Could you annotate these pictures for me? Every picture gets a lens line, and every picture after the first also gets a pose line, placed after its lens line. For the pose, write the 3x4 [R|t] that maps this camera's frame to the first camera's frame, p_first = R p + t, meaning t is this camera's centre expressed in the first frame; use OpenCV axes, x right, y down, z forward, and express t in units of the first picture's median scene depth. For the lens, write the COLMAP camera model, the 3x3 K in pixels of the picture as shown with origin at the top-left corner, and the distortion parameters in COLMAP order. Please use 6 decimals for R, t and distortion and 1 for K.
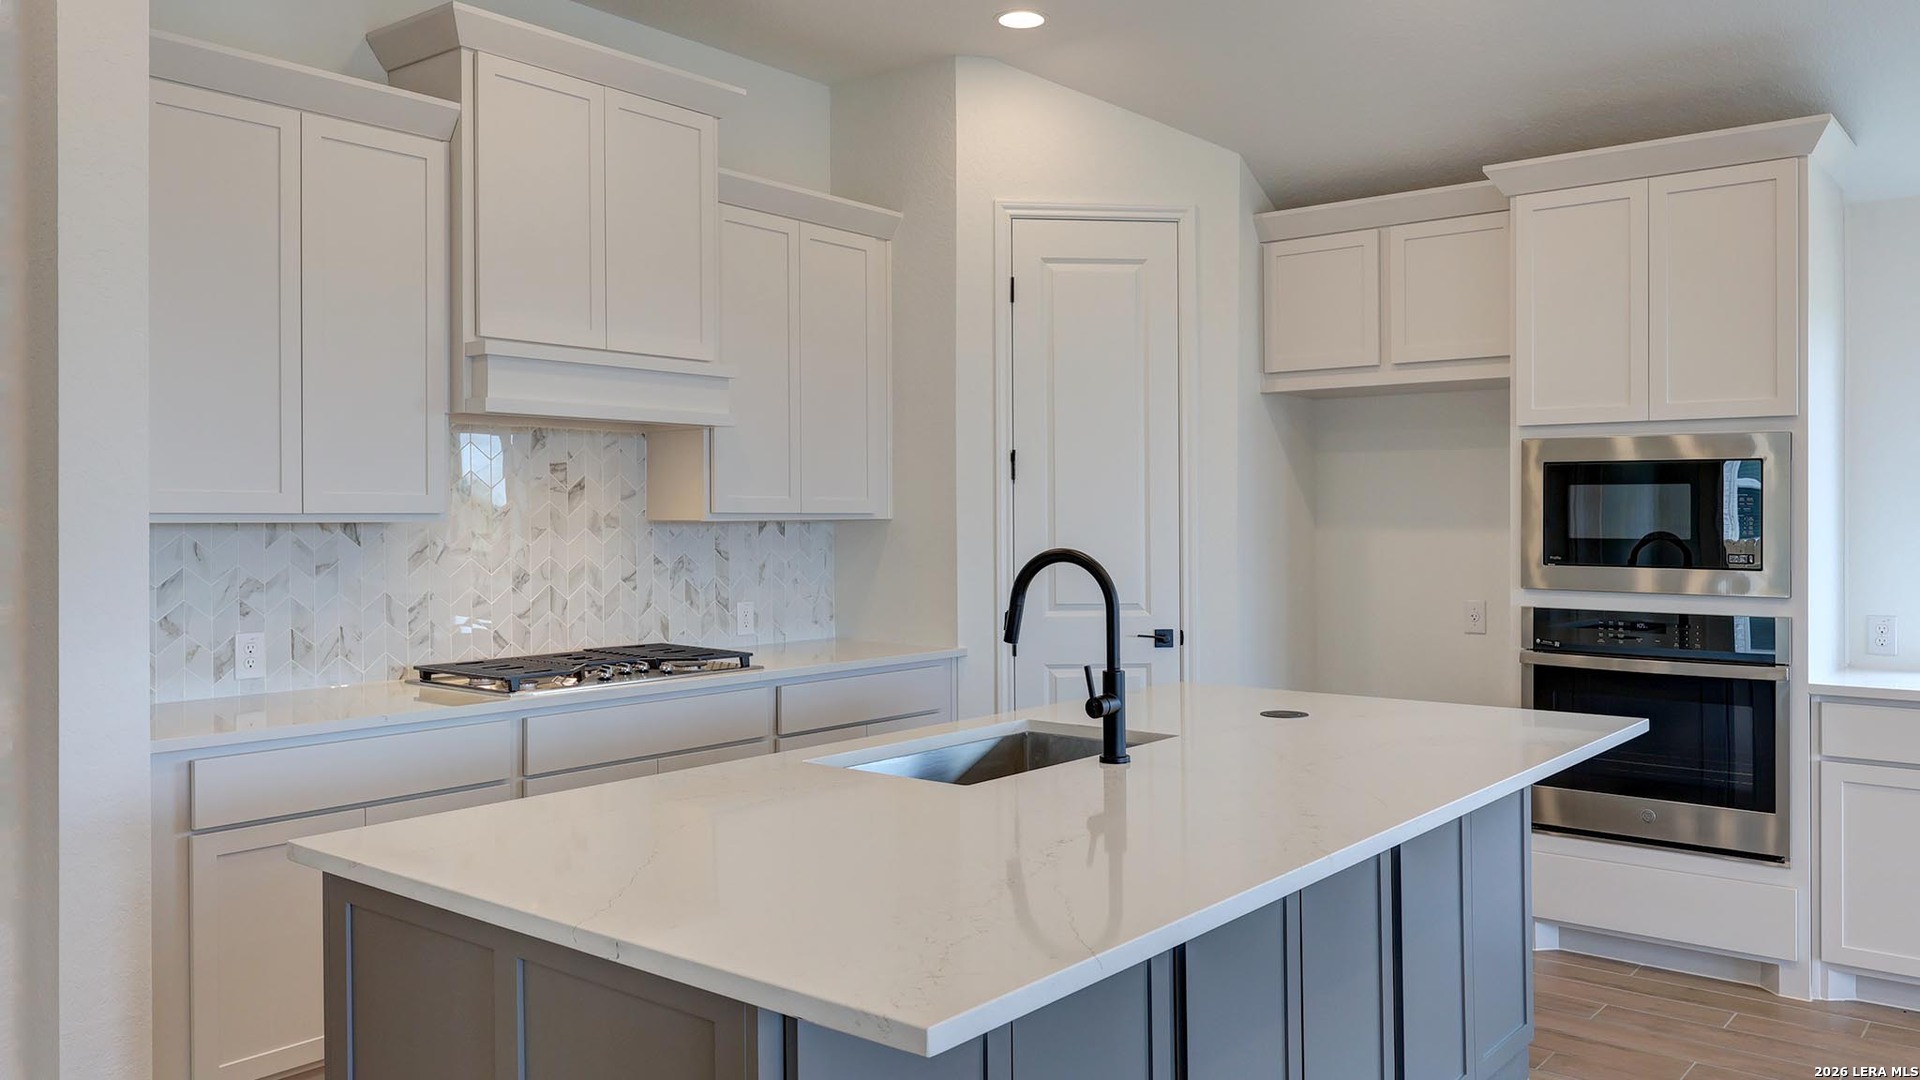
lens RADIAL K [[1412.9, 0, 959.6], [0, 1412.9, 508.8], [0, 0, 1]] dist [-0.000204, 0.000289]
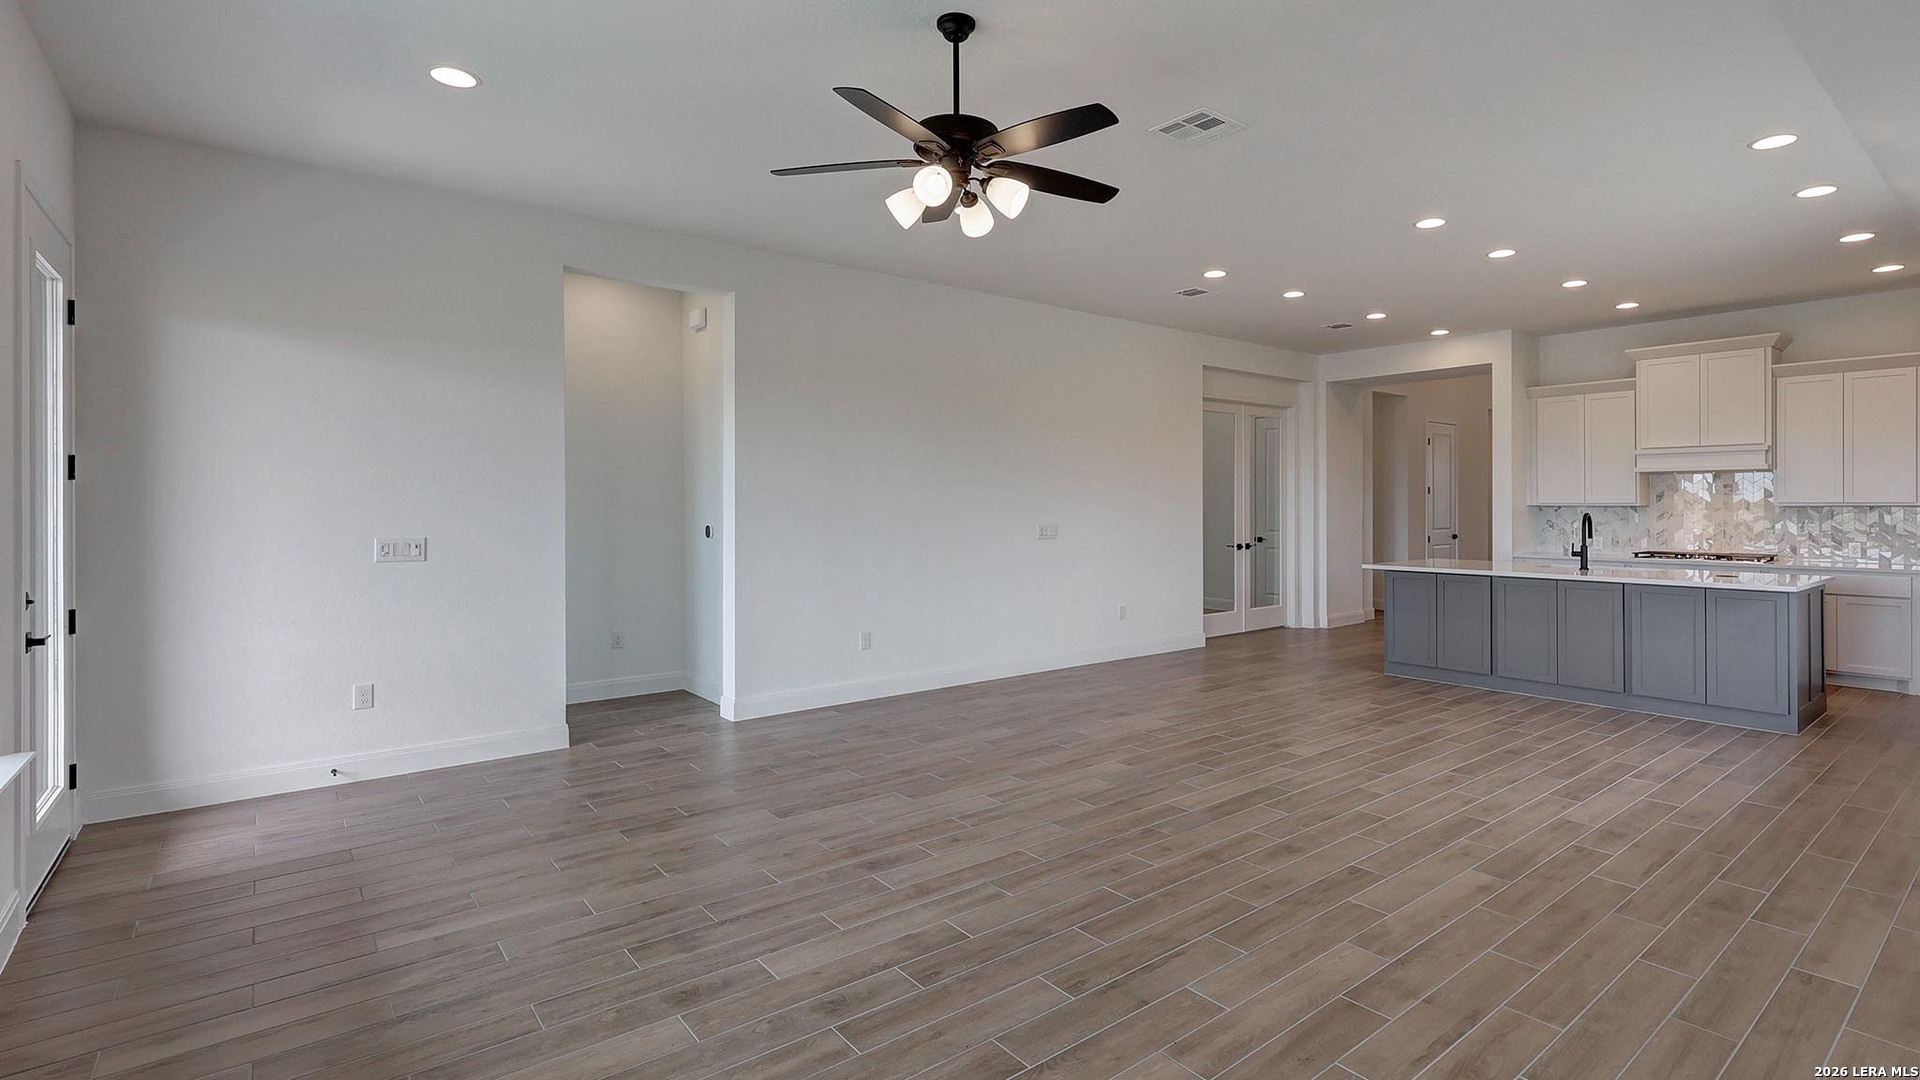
lens RADIAL K [[878.0, 0, 960.0], [0, 878.0, 540.0], [0, 0, 1]] dist [0.002544, 0.001122]
pose [[-0.225393, 0.043929, -0.973277, 1.718918], [0.006352, 0.999028, 0.043620, -0.008785], [0.974247, 0.003649, -0.225453, -0.065663]]
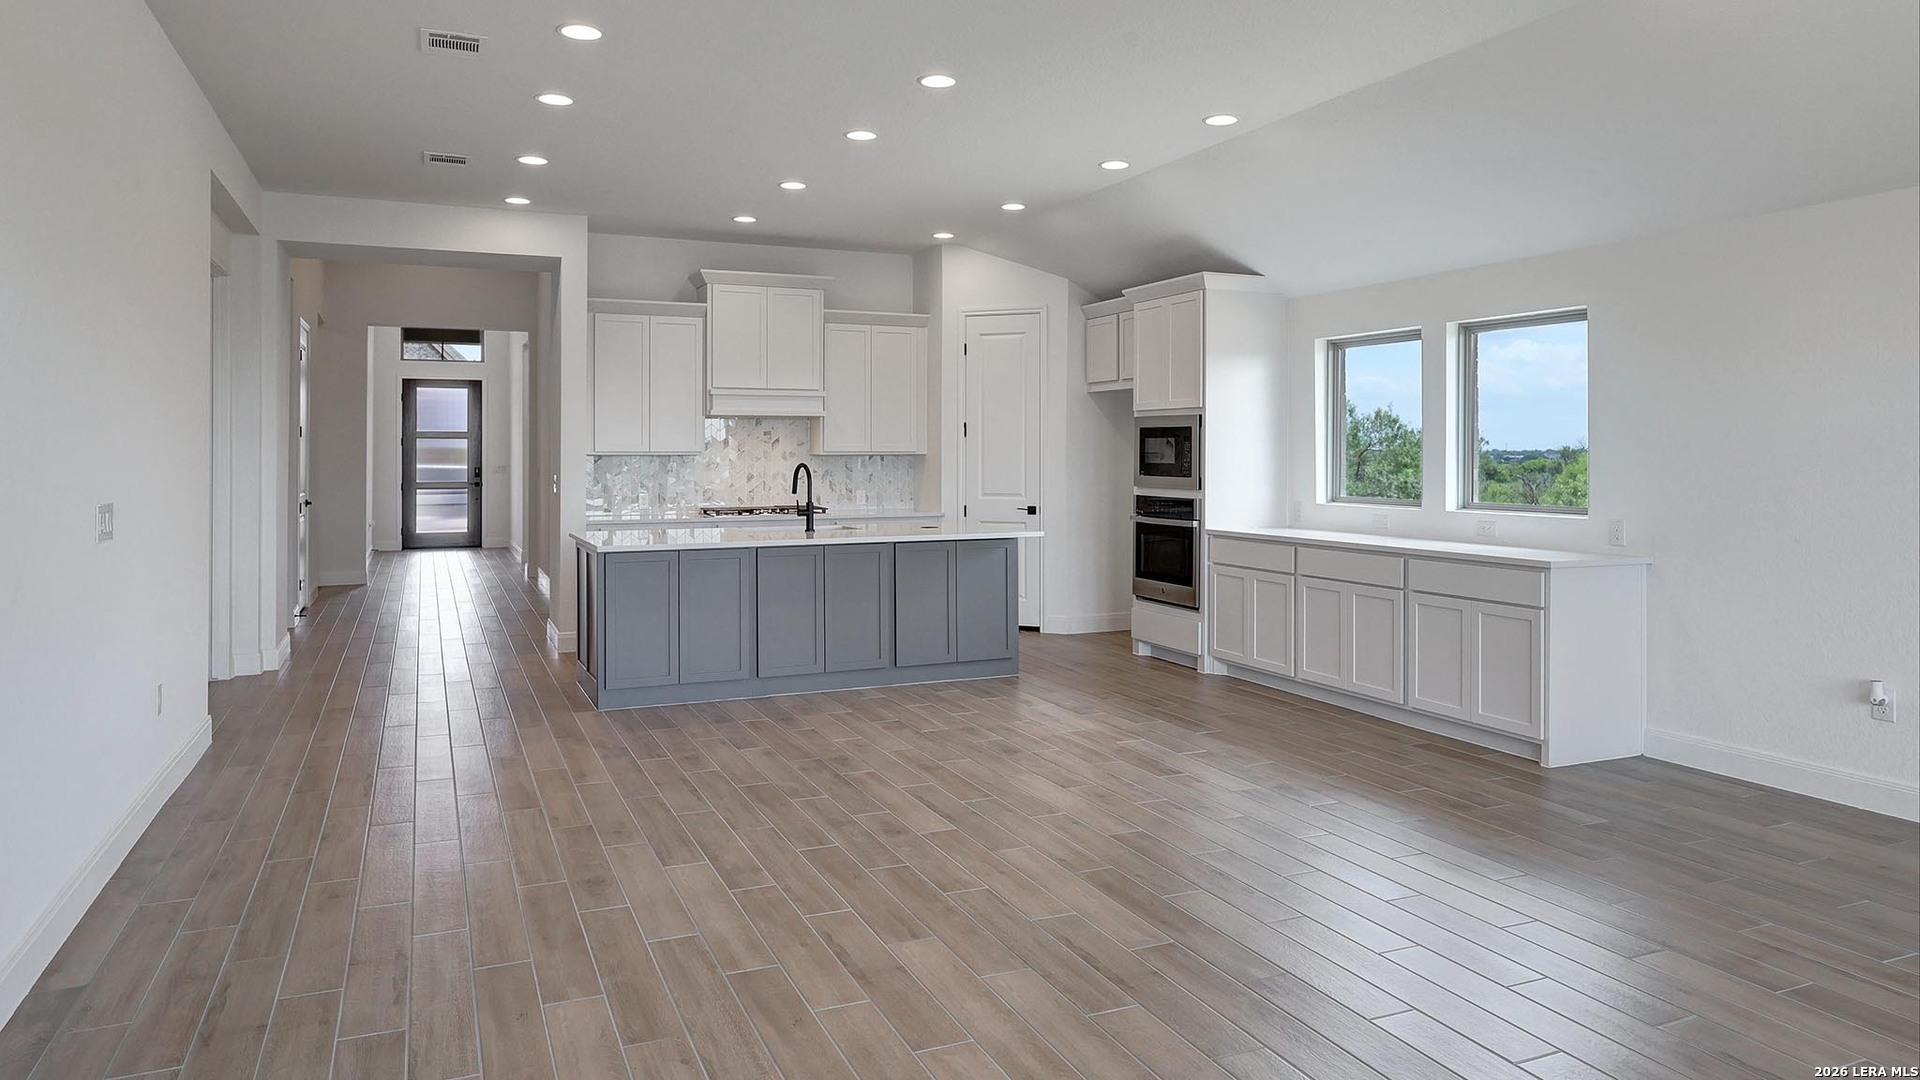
lens RADIAL K [[1246.1, 0, 962.6], [0, 1246.1, 446.8], [0, 0, 1]] dist [0.007285, 0.001643]
pose [[0.888780, -0.001831, -0.458330, 1.039698], [0.002142, 0.999998, 0.000158, -0.004990], [0.458328, -0.001122, 0.888782, -0.808882]]
